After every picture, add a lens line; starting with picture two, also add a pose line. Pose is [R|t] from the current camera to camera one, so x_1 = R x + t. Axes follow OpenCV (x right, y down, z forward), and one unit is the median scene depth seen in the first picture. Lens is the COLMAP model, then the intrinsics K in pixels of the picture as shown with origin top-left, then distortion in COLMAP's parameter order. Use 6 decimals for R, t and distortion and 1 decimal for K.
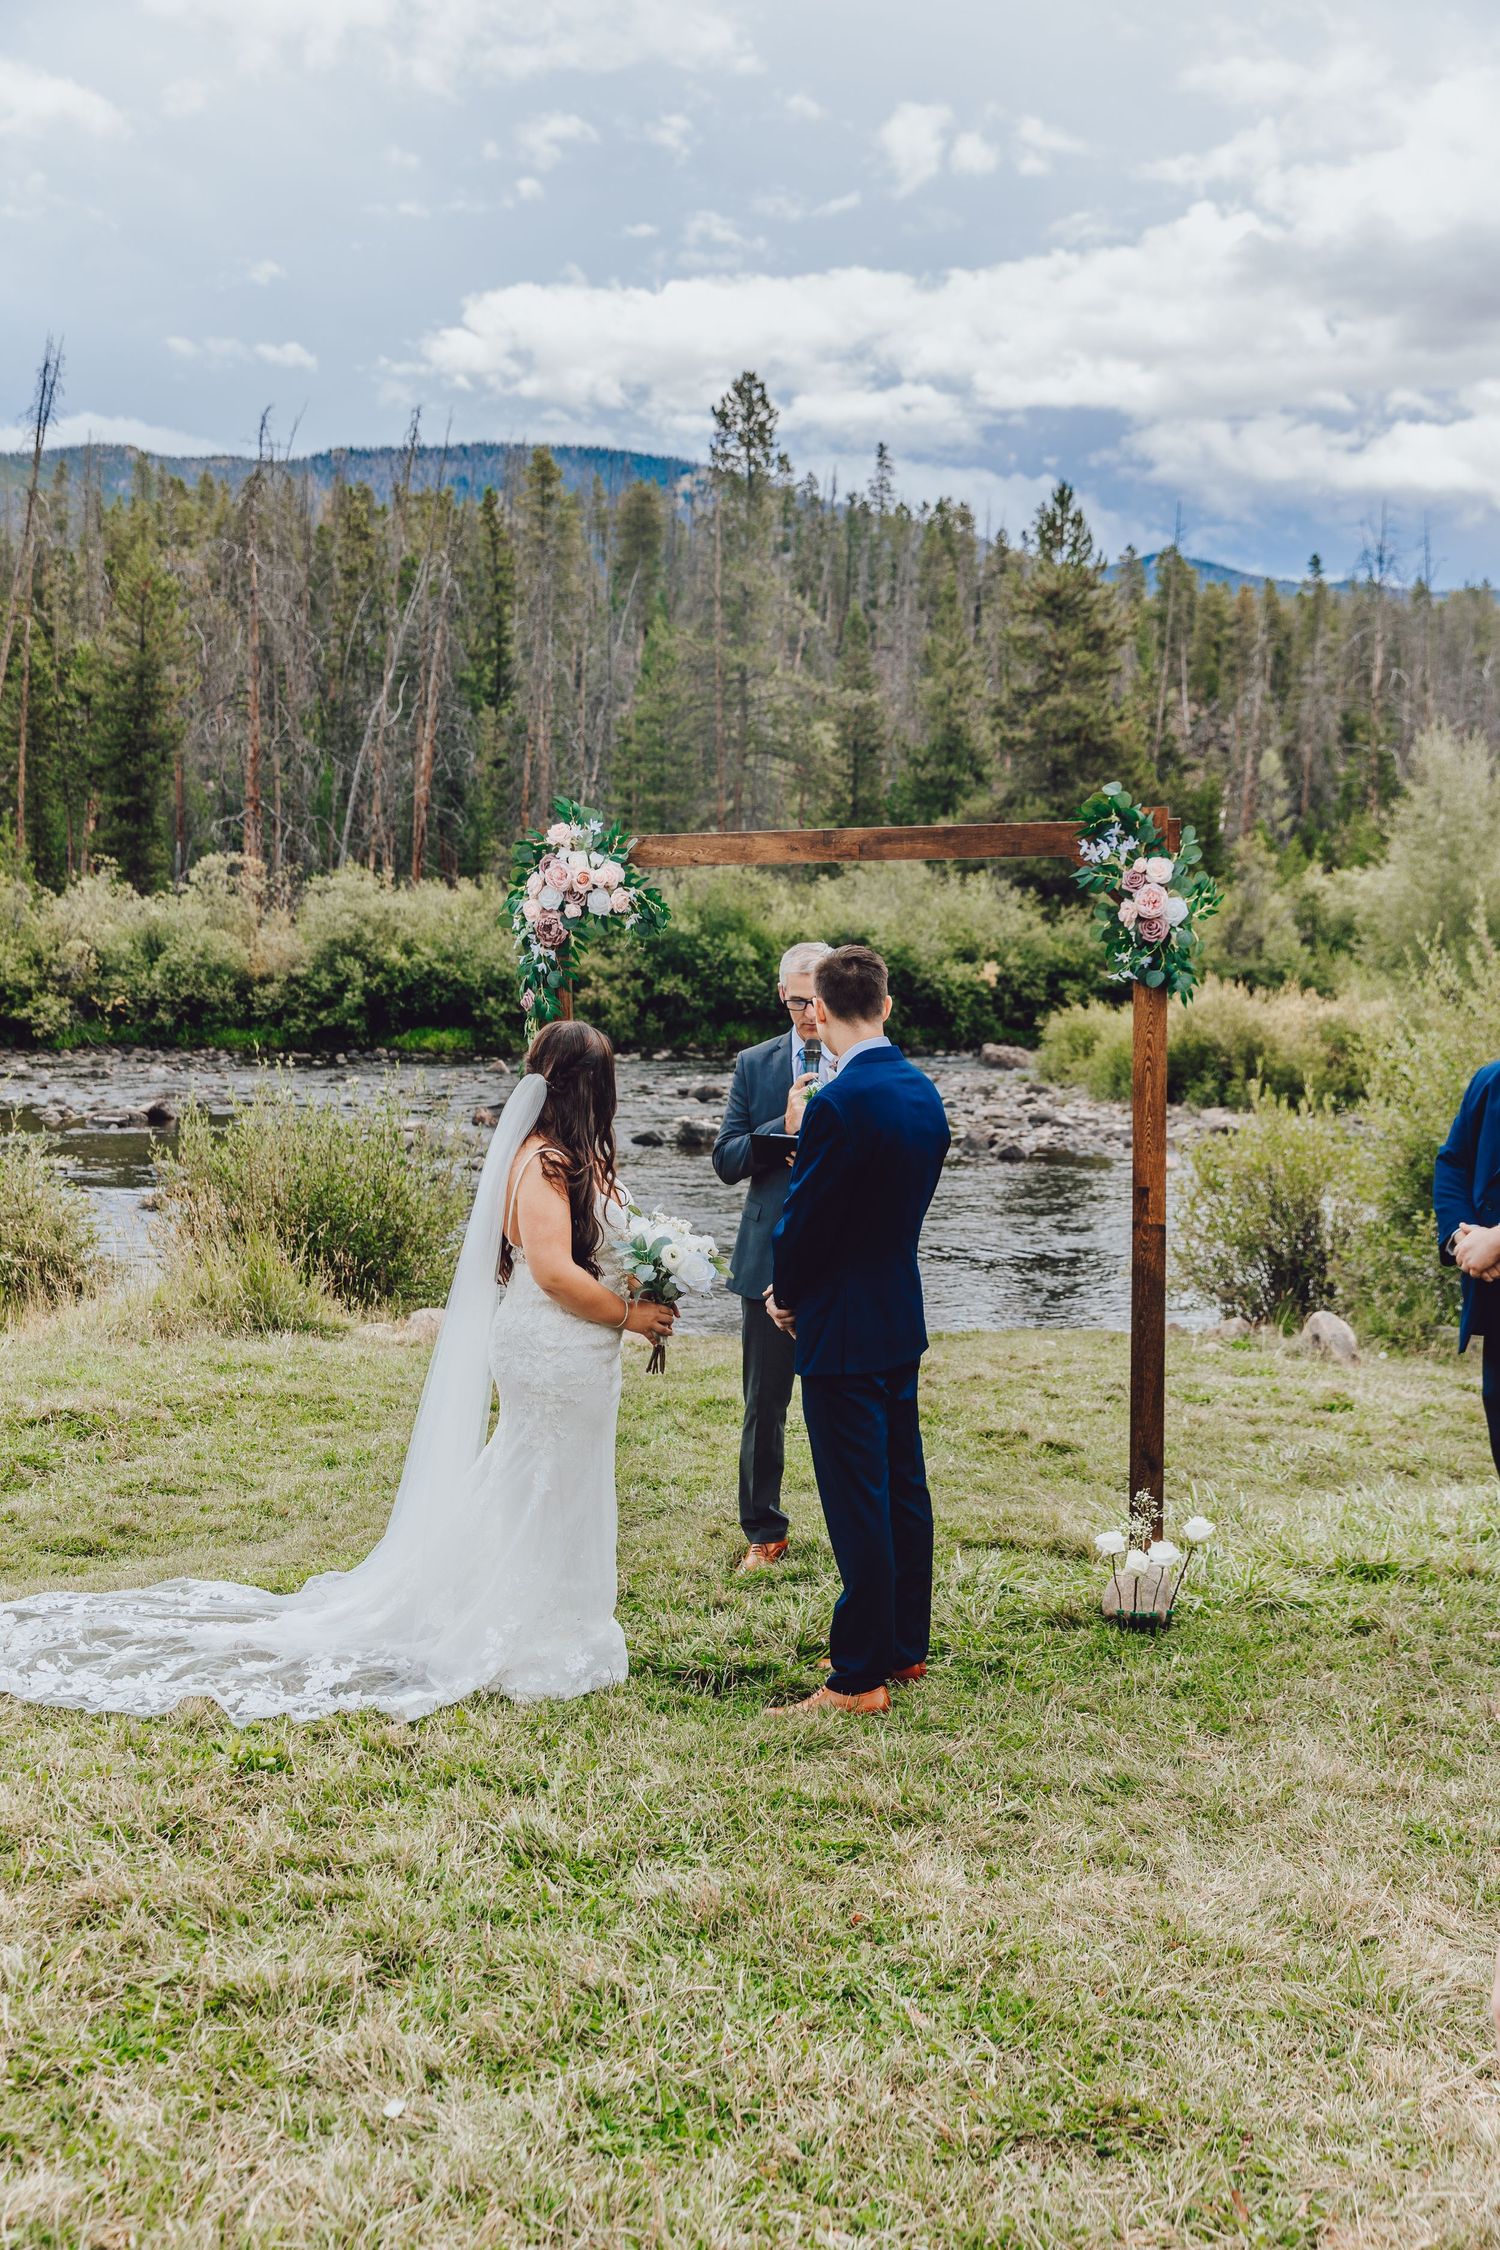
lens RADIAL K [[2284.5, 0, 720.2], [0, 2284.5, 1128.2], [0, 0, 1]] dist [0.019903, 0.000000]
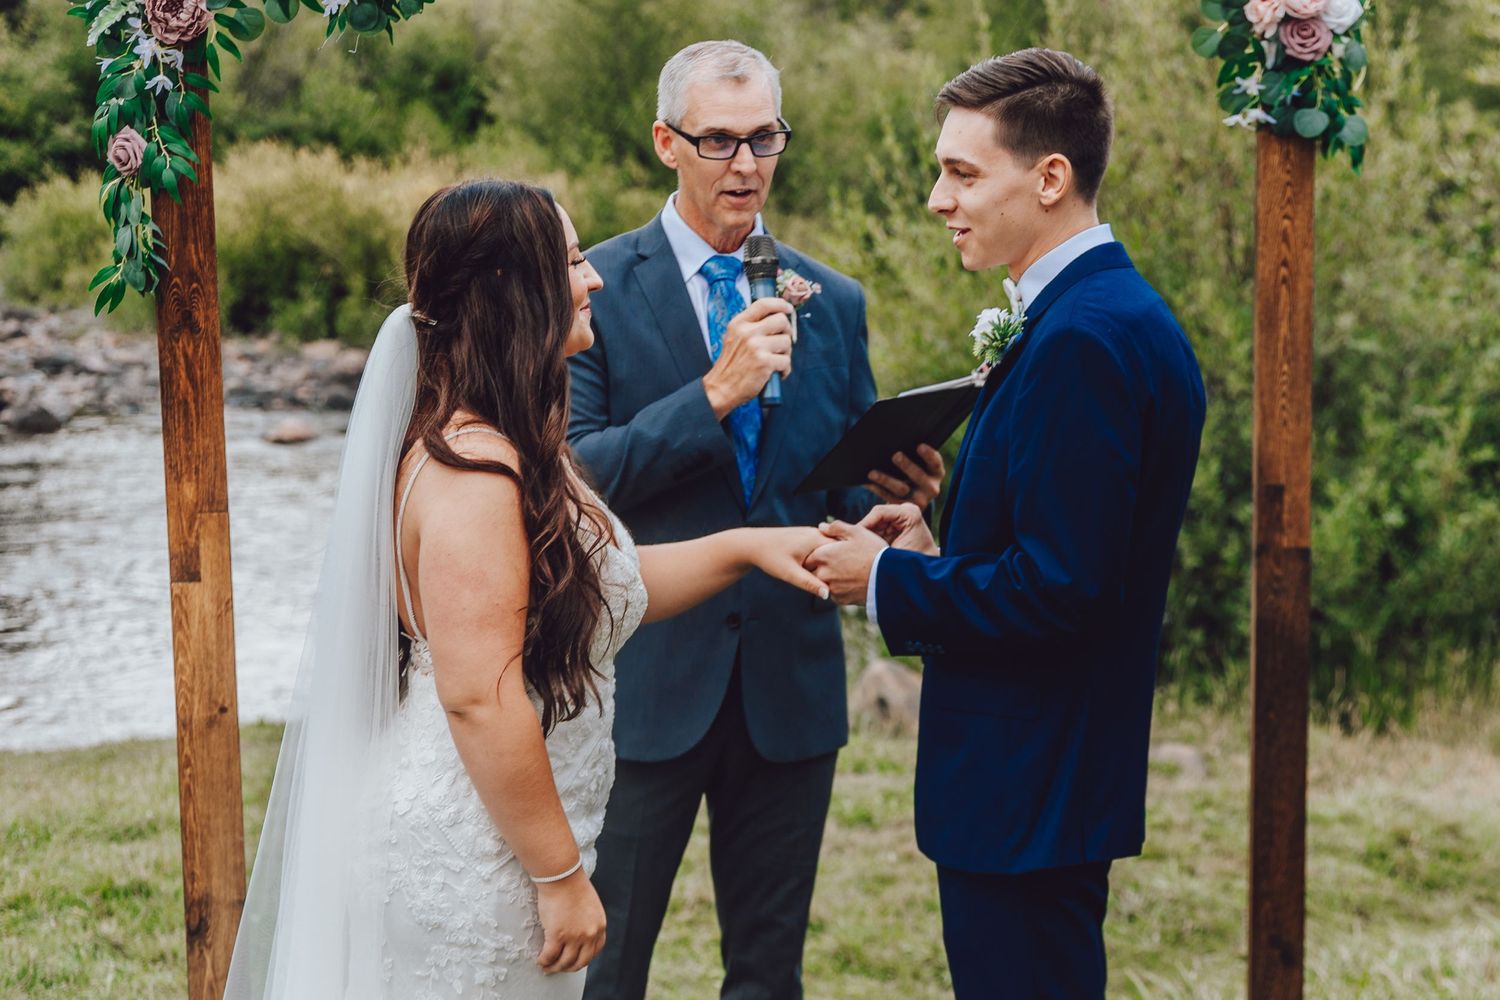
lens RADIAL K [[3452.3, 0, 931.2], [0, 3452.3, 566.4], [0, 0, 1]] dist [0.040905, 0.000000]
pose [[0.898722, -0.041162, 0.436582, -0.044765], [0.016464, 0.998050, 0.060206, -0.001277], [-0.438209, -0.046920, 0.897648, 0.040141]]
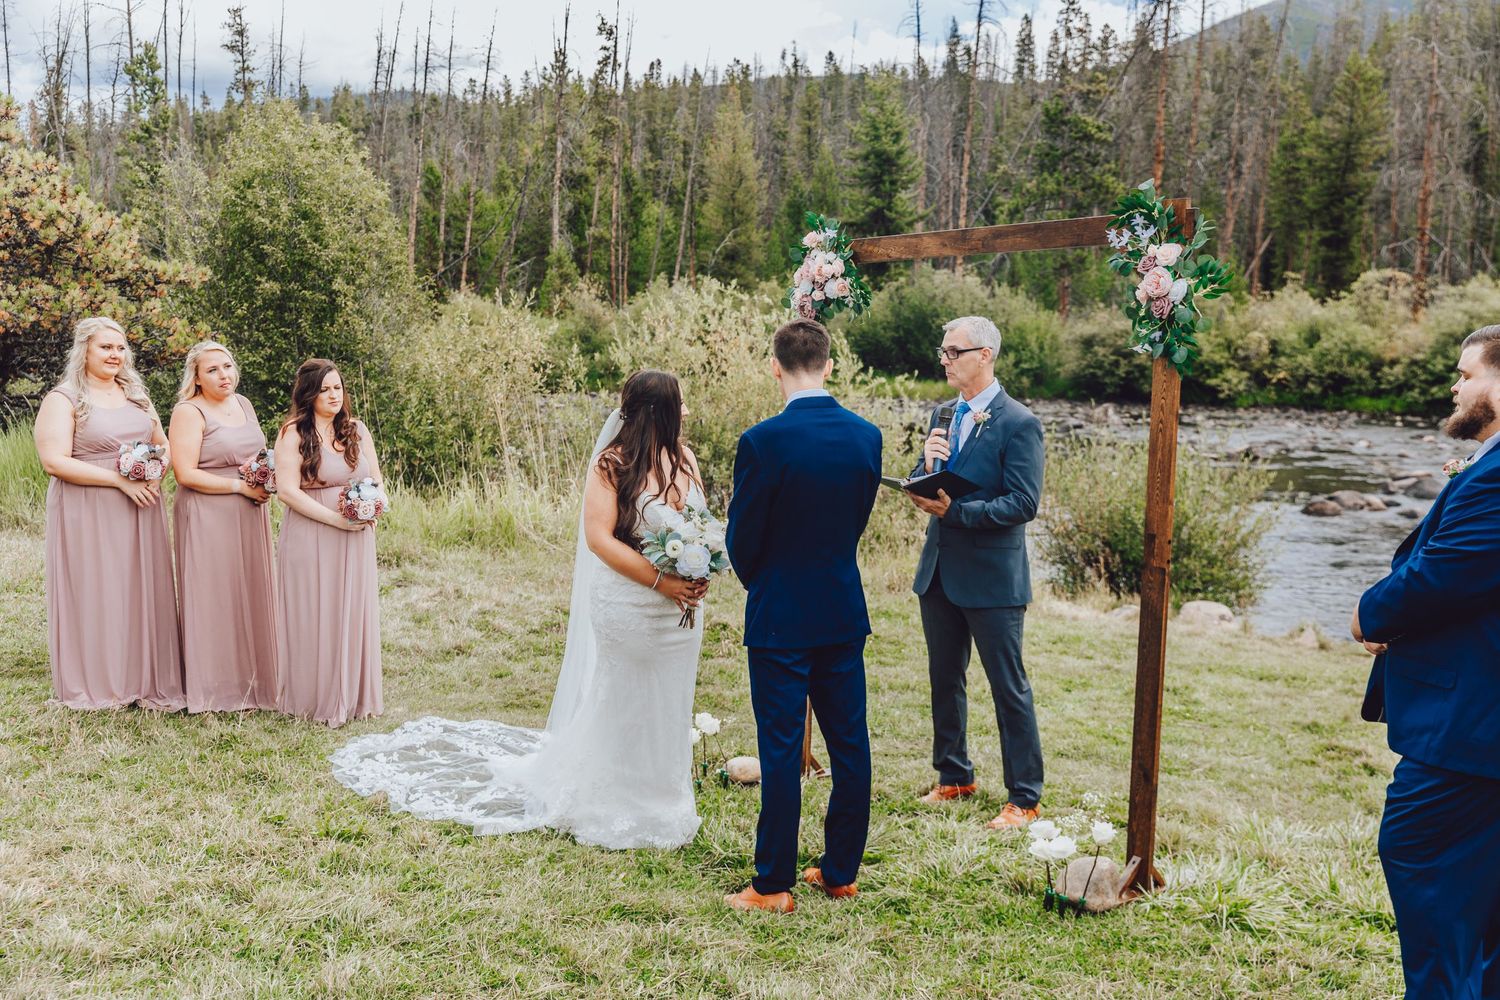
lens RADIAL K [[1523.0, 0, 703.1], [0, 1523.0, 481.9], [0, 0, 1]] dist [0.019903, 0.000000]
pose [[0.760213, 0.072245, -0.645644, 0.081212], [-0.062972, 0.997312, 0.037449, -0.002327], [0.646614, 0.012188, 0.762720, 0.044476]]
